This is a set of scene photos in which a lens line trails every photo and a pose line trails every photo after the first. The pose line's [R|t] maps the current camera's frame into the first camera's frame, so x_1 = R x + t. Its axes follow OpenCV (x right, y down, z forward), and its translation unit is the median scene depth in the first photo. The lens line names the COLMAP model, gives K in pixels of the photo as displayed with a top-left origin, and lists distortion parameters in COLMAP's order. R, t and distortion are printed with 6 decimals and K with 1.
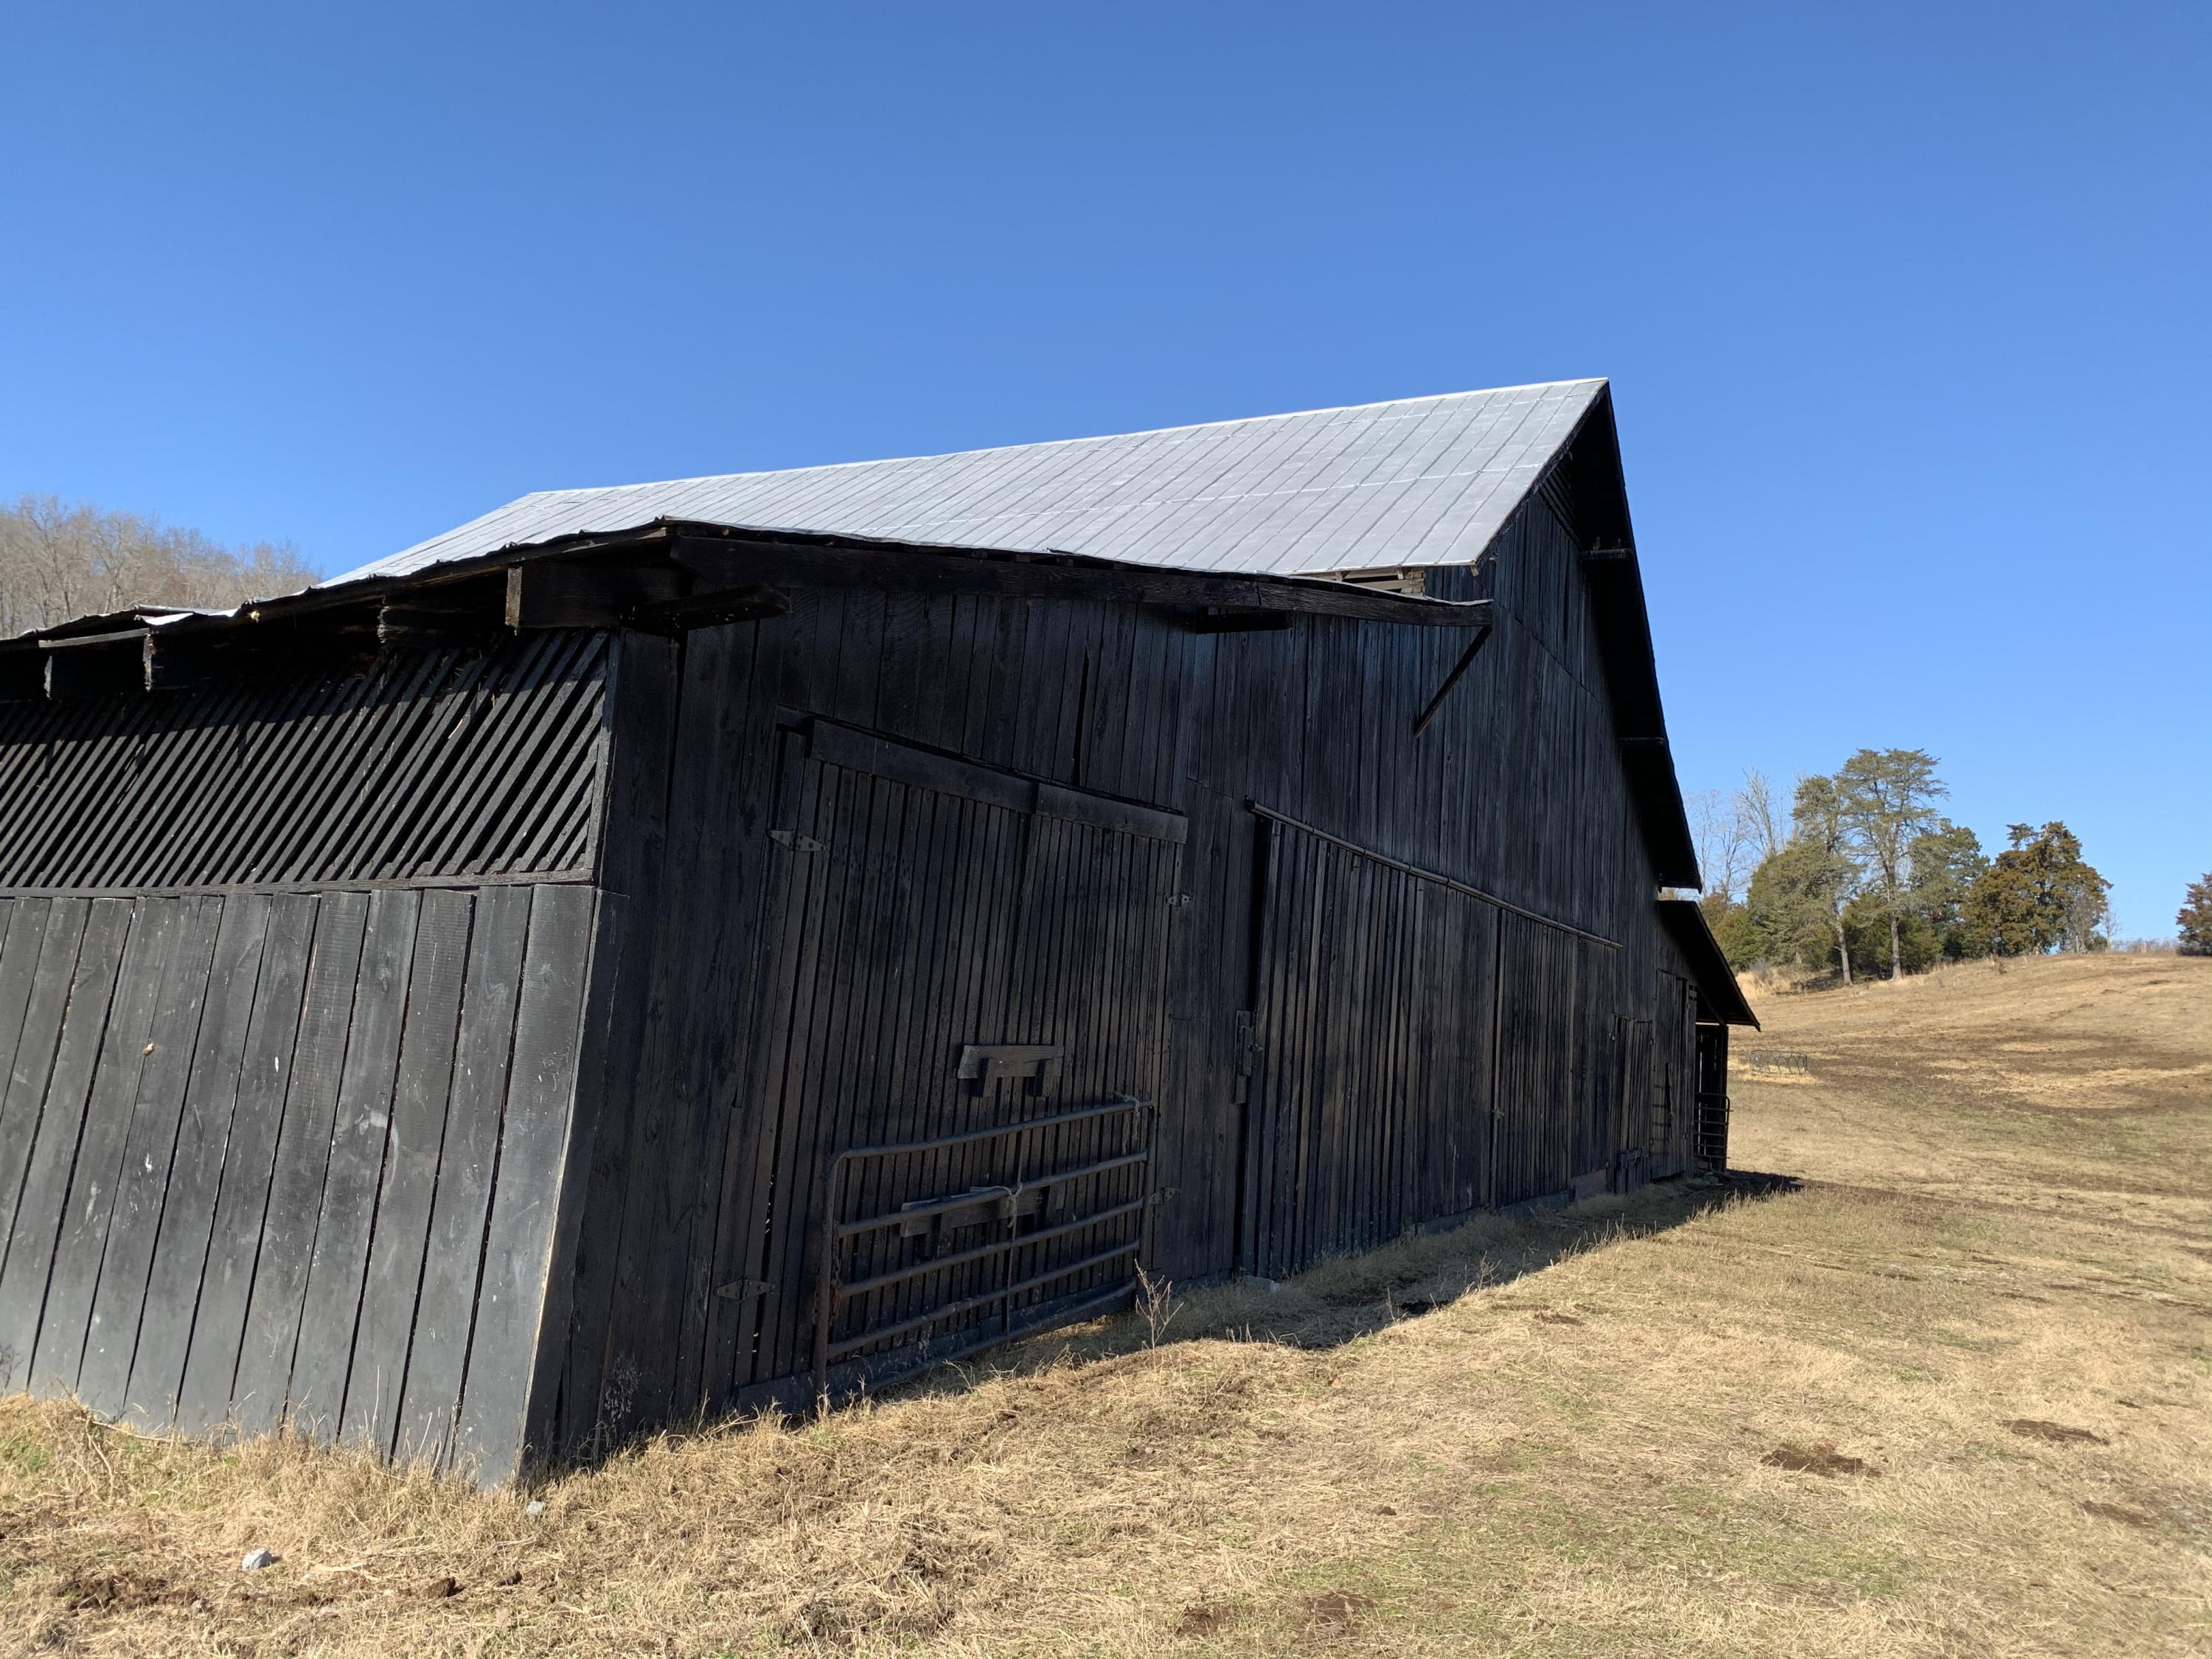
lens RADIAL K [[1706.1, 0, 1074.1], [0, 1706.1, 760.4], [0, 0, 1]] dist [0.051628, -0.075195]
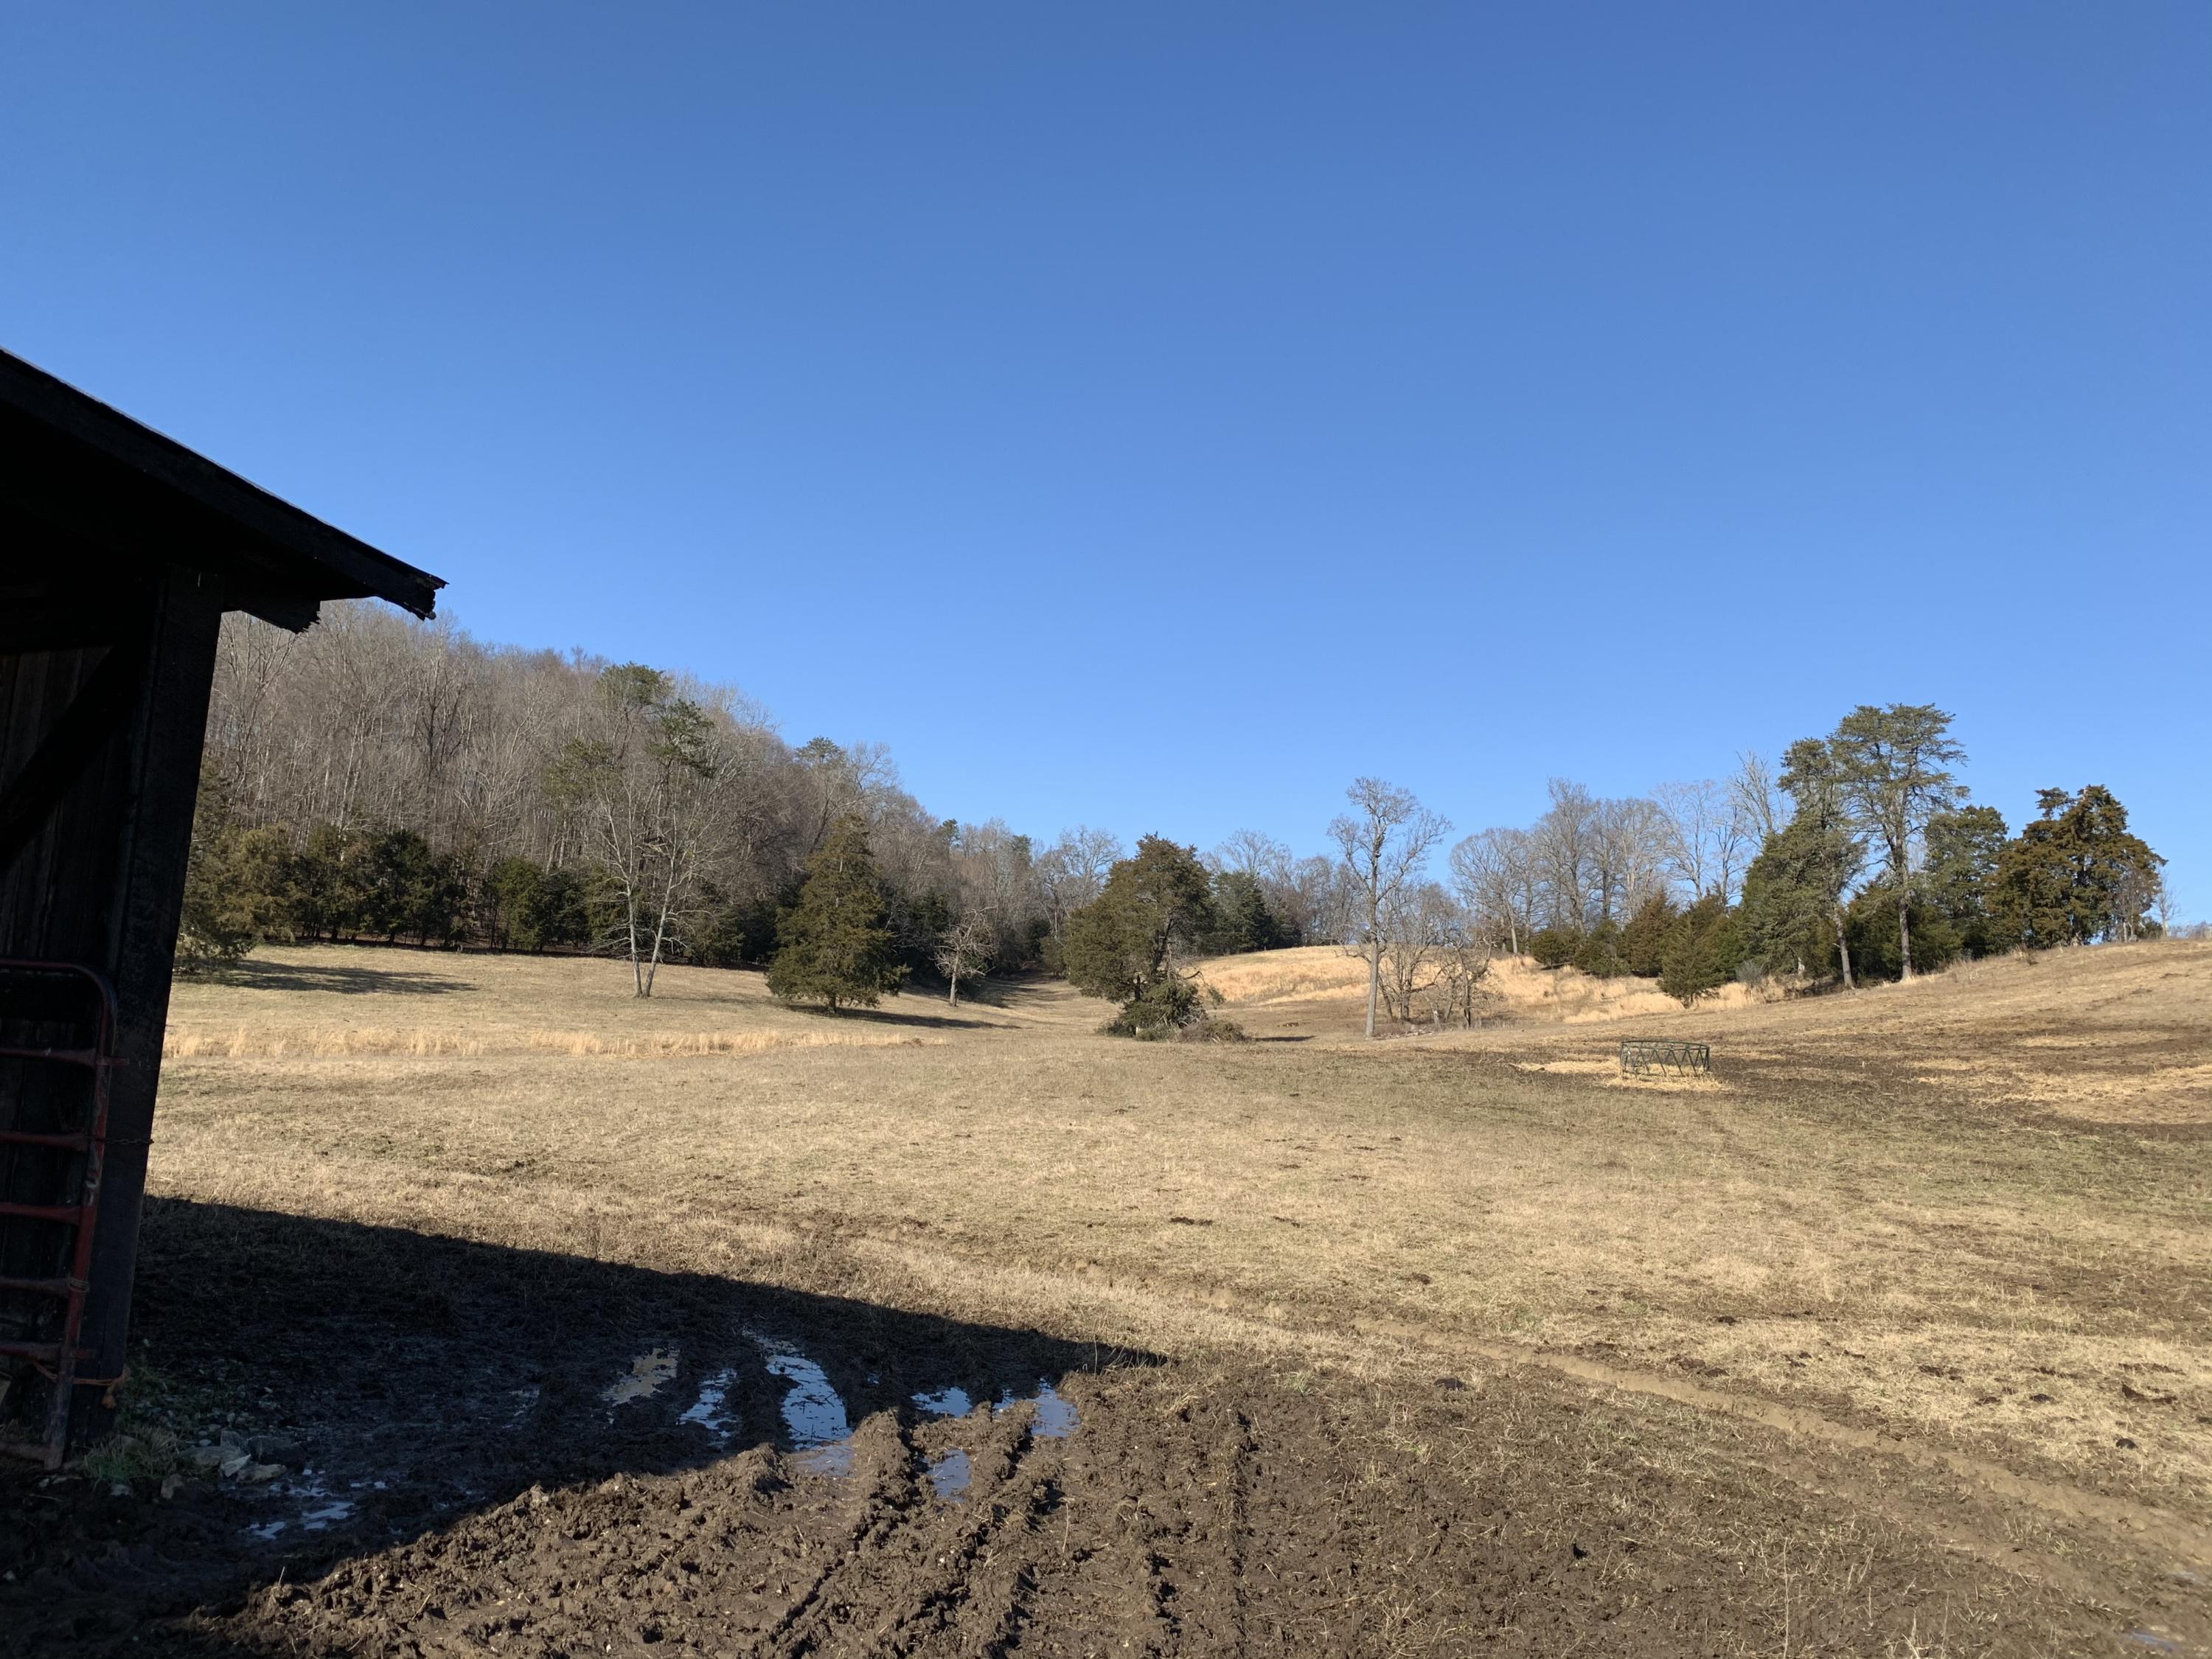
lens RADIAL K [[1706.1, 0, 1085.3], [0, 1706.1, 773.2], [0, 0, 1]] dist [0.051628, -0.075195]
pose [[0.999868, -0.010859, -0.012062, 0.161133], [0.010681, 0.999835, -0.014681, 0.060757], [0.012219, 0.014551, 0.999819, 0.283580]]
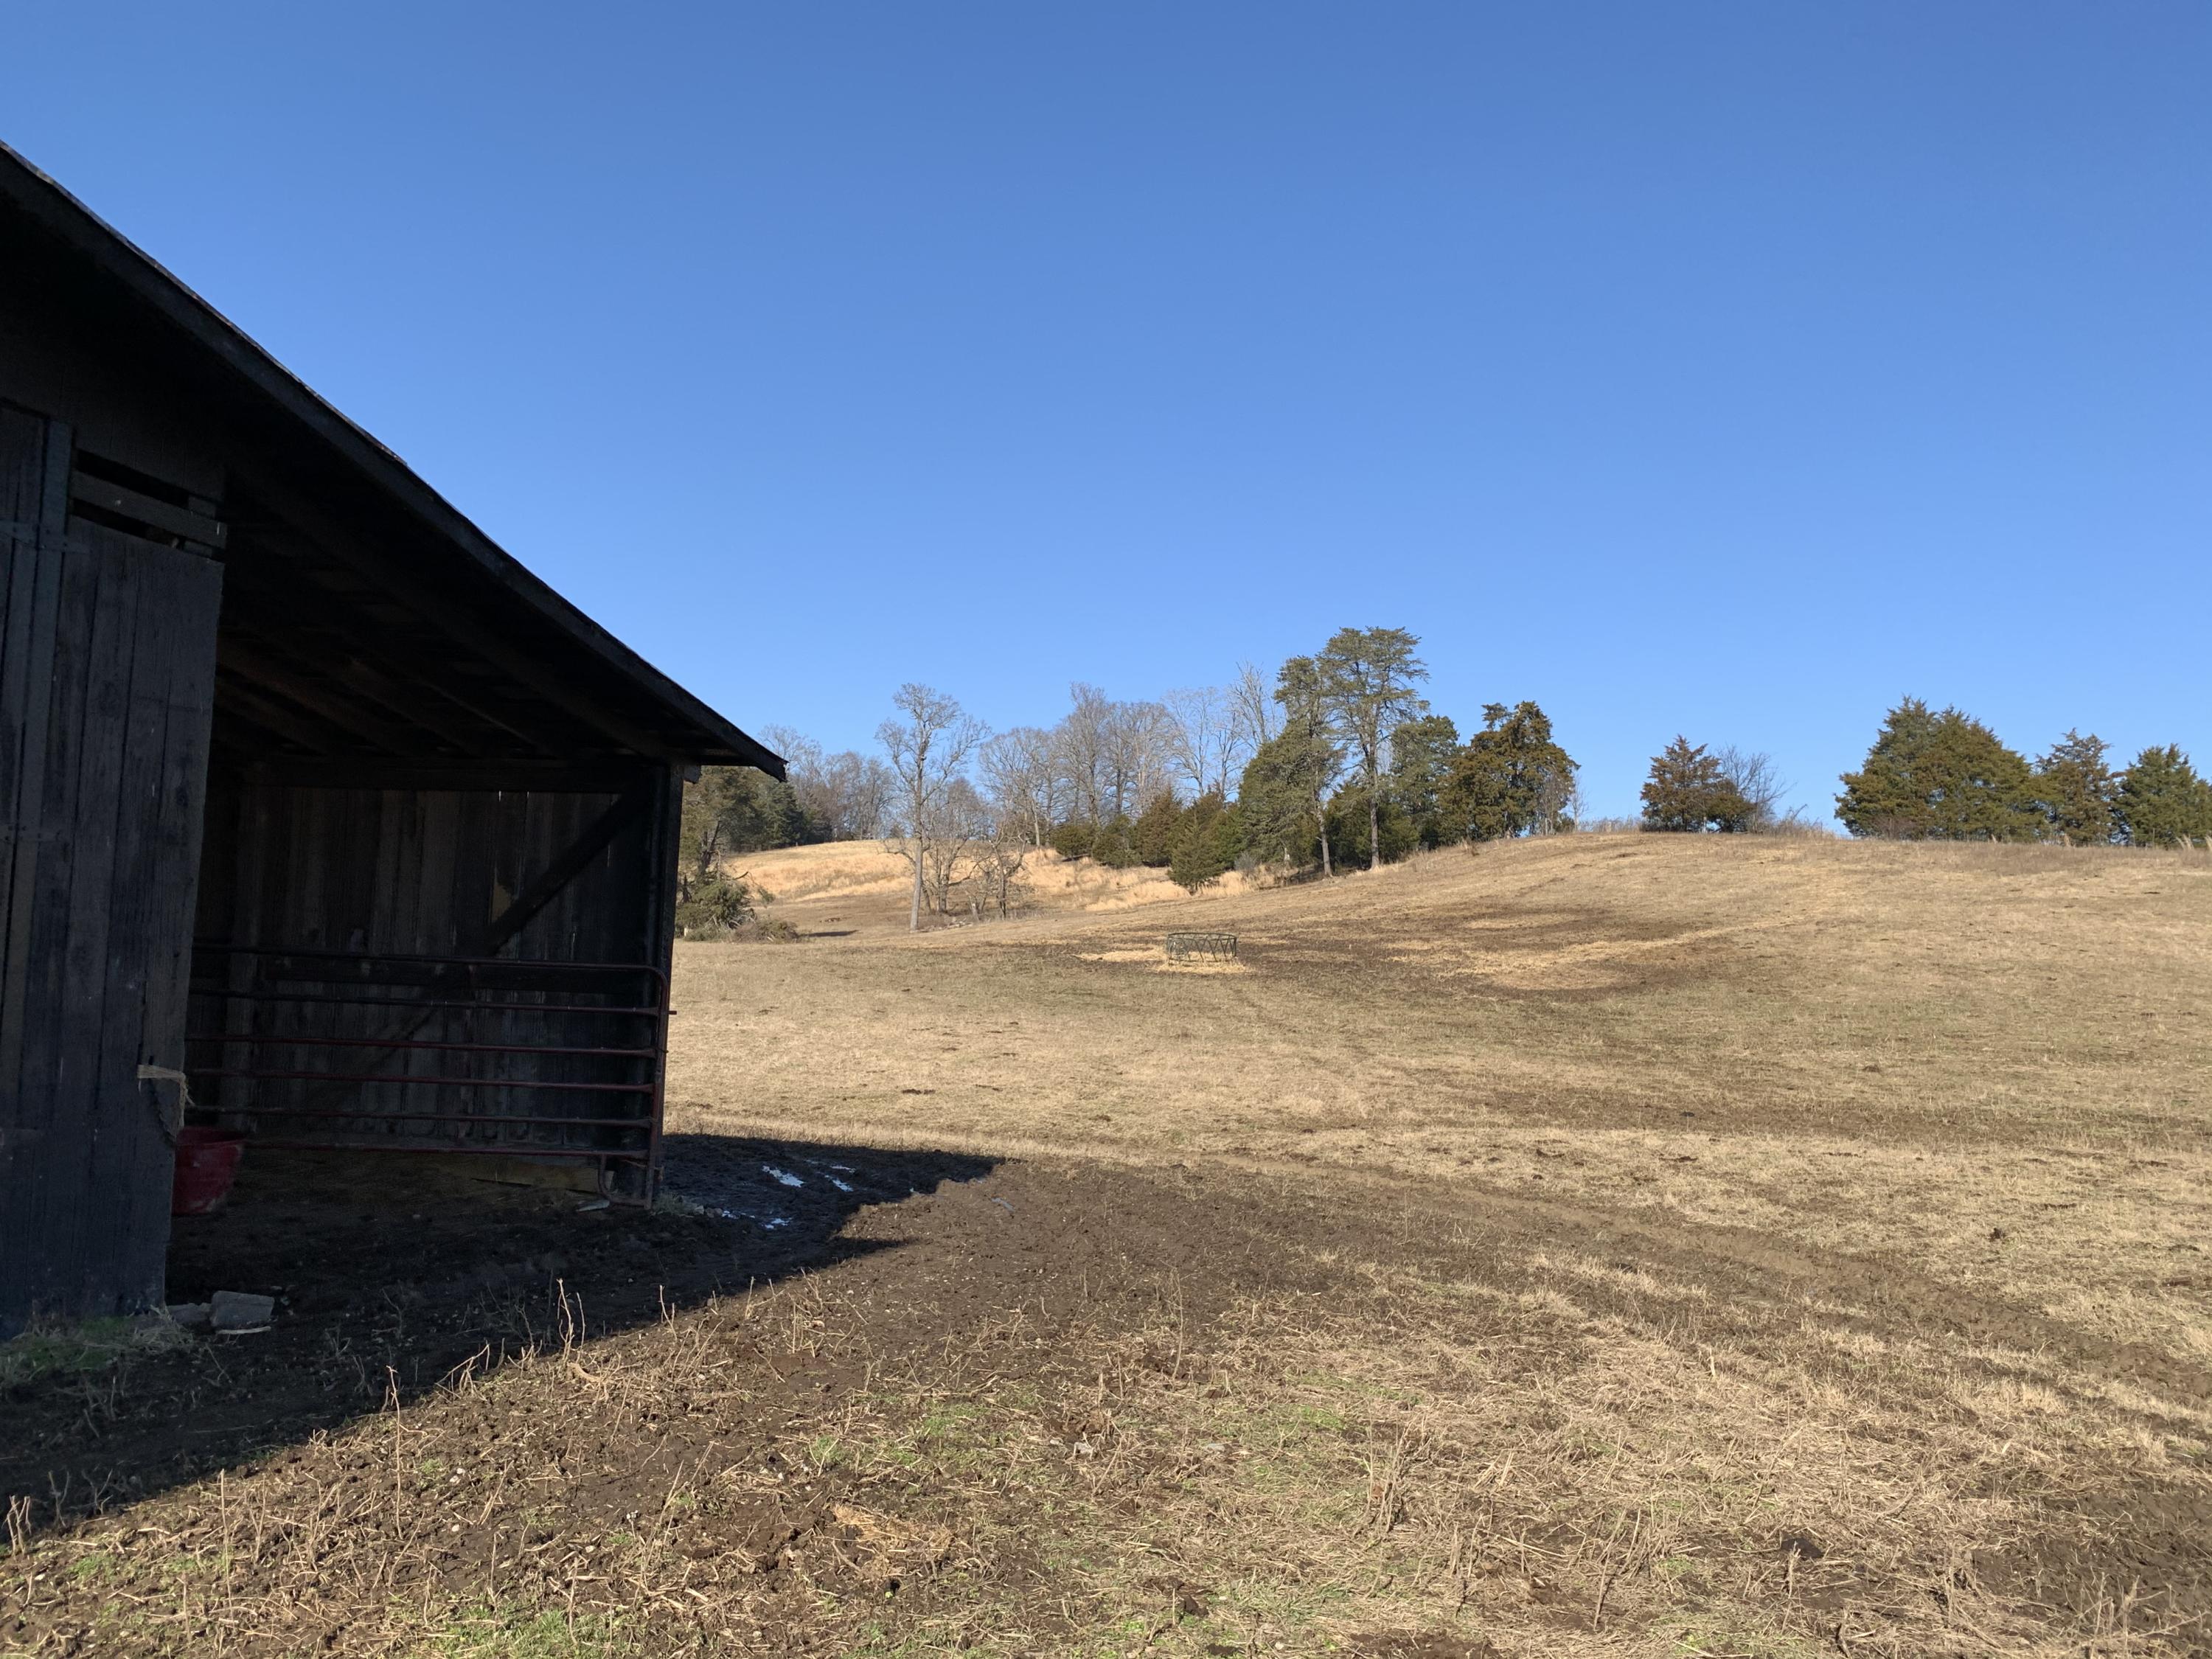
lens RADIAL K [[1706.1, 0, 1058.6], [0, 1706.1, 781.8], [0, 0, 1]] dist [0.051628, -0.075195]
pose [[0.968442, -0.011548, 0.248971, 0.125561], [-0.002168, 0.998498, 0.054745, 0.047394], [-0.249230, -0.053557, 0.966962, 0.223261]]
